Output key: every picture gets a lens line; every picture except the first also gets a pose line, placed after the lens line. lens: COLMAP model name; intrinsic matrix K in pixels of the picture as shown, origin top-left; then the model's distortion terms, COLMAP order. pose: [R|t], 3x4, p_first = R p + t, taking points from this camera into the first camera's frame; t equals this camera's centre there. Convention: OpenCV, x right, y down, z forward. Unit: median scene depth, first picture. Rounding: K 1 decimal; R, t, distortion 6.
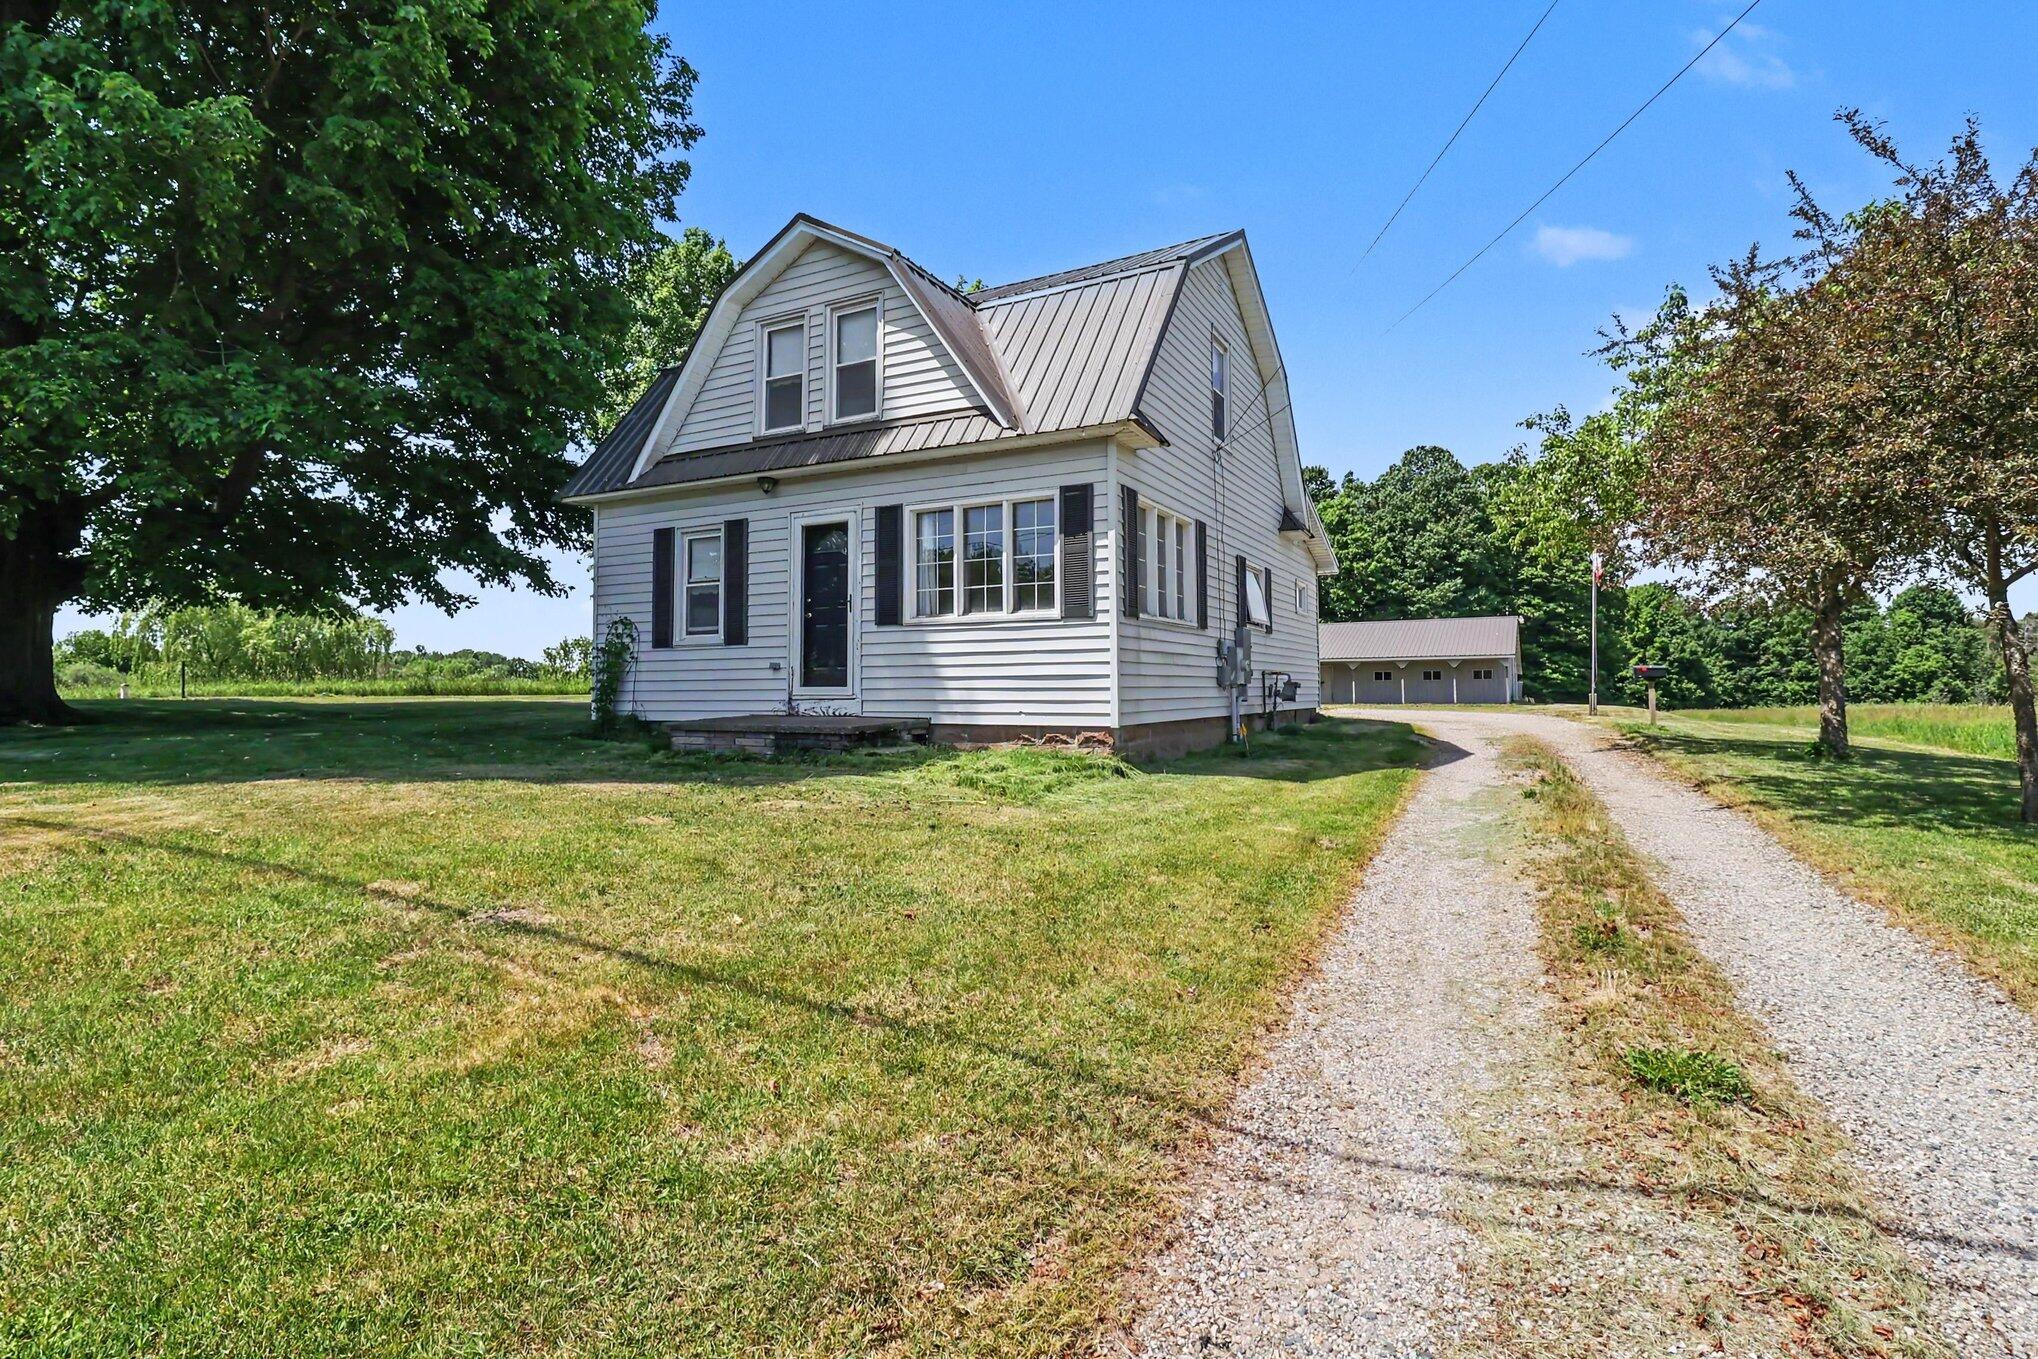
lens RADIAL K [[946.5, 0, 1018.7], [0, 946.5, 659.1], [0, 0, 1]] dist [-0.002814, -0.010677]
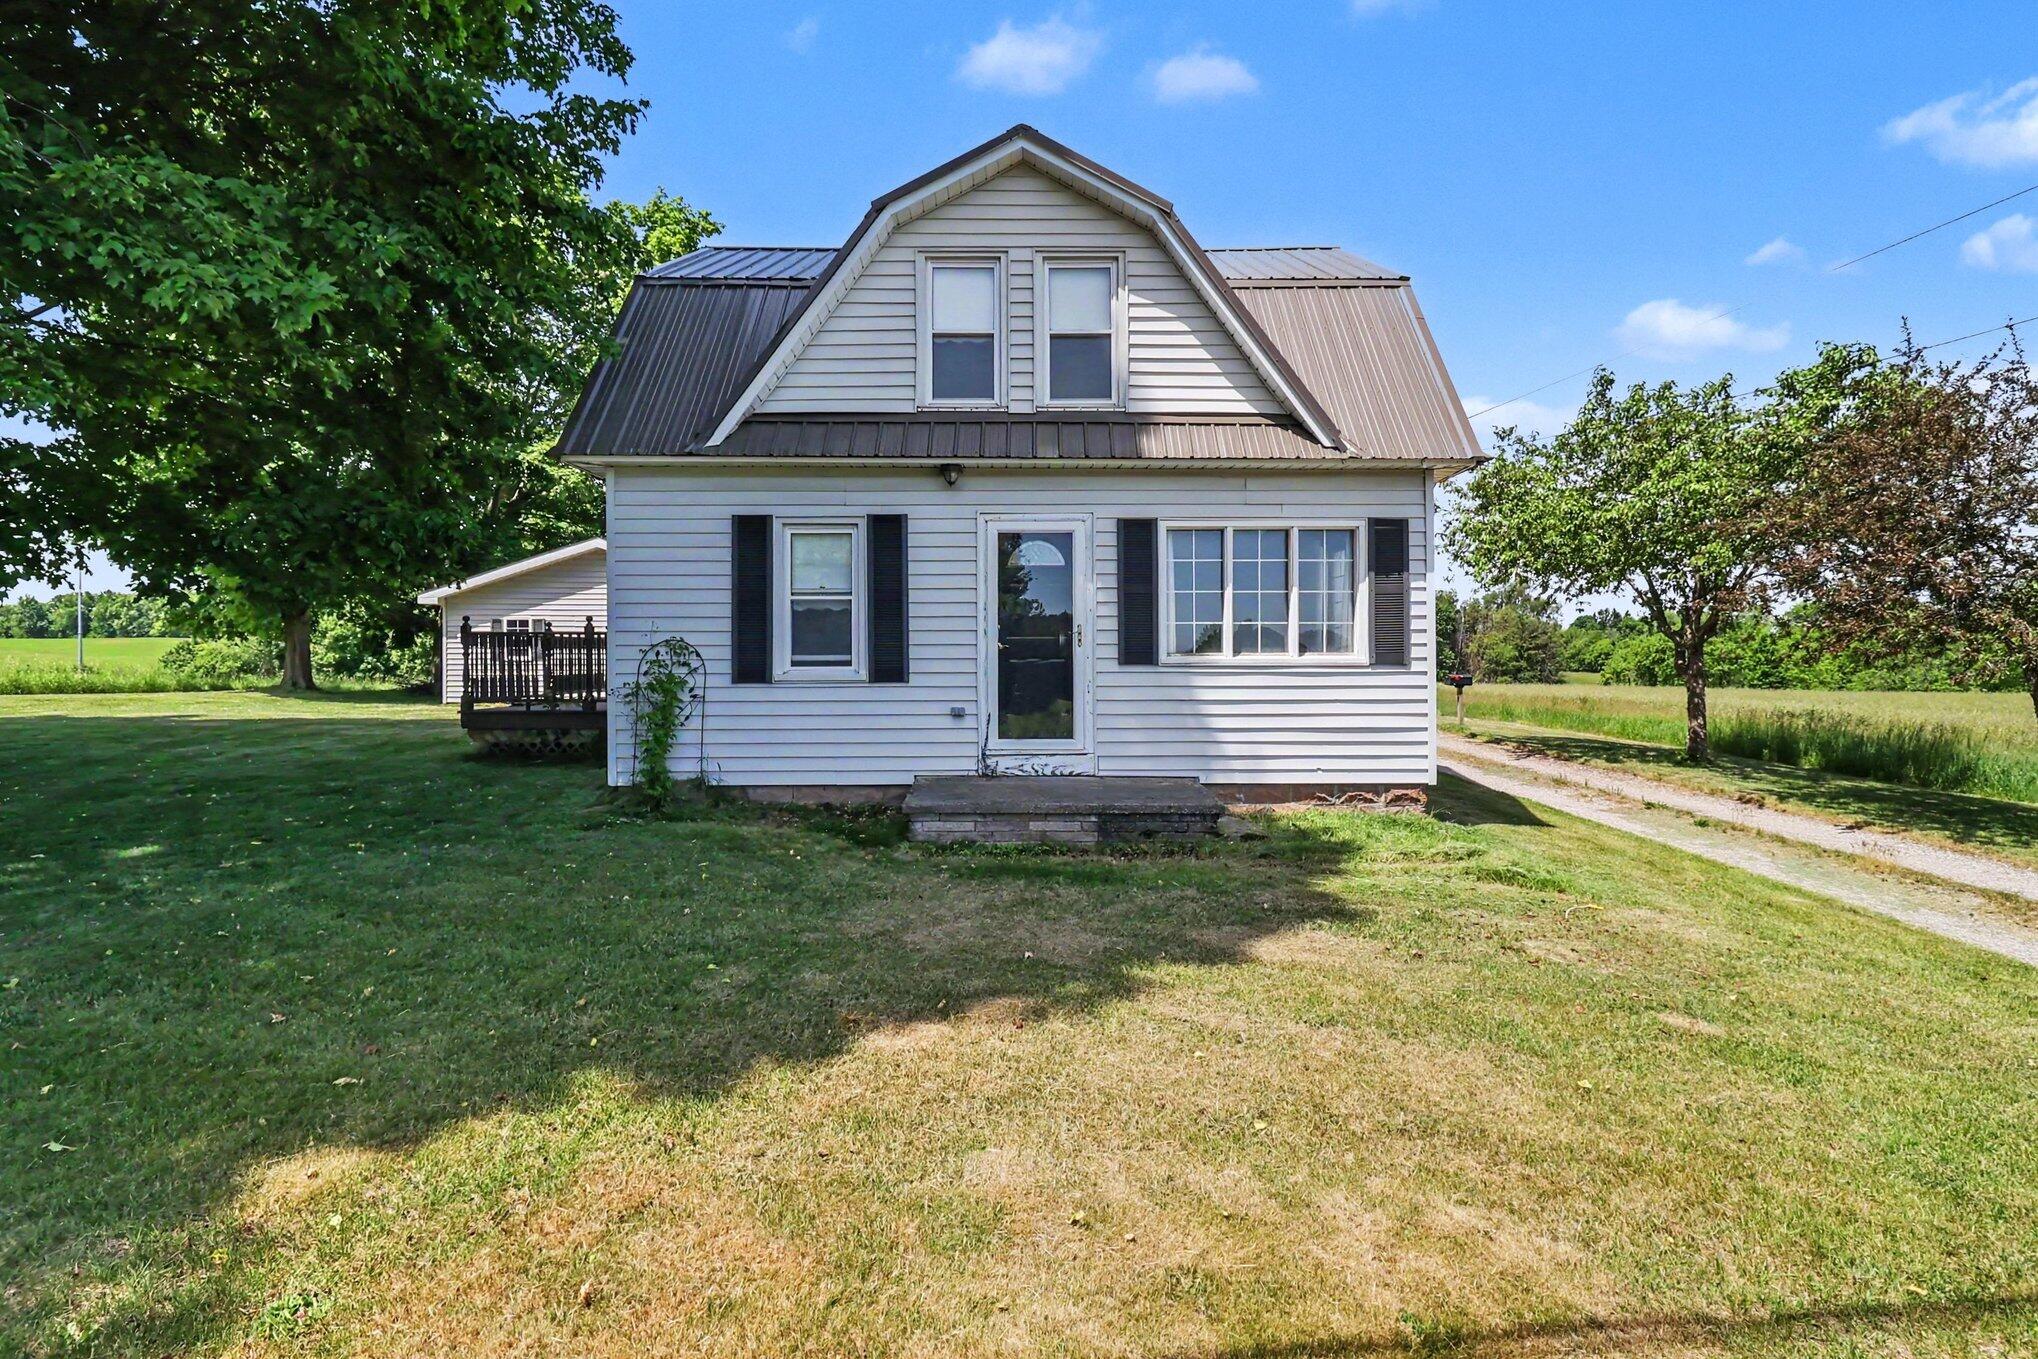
lens RADIAL K [[946.5, 0, 1018.7], [0, 946.5, 659.1], [0, 0, 1]] dist [-0.002814, -0.010677]
pose [[0.889639, 0.001567, 0.456662, -0.592979], [-0.016597, 0.999444, 0.028905, -0.061472], [-0.456363, -0.033294, 0.889171, 0.310117]]
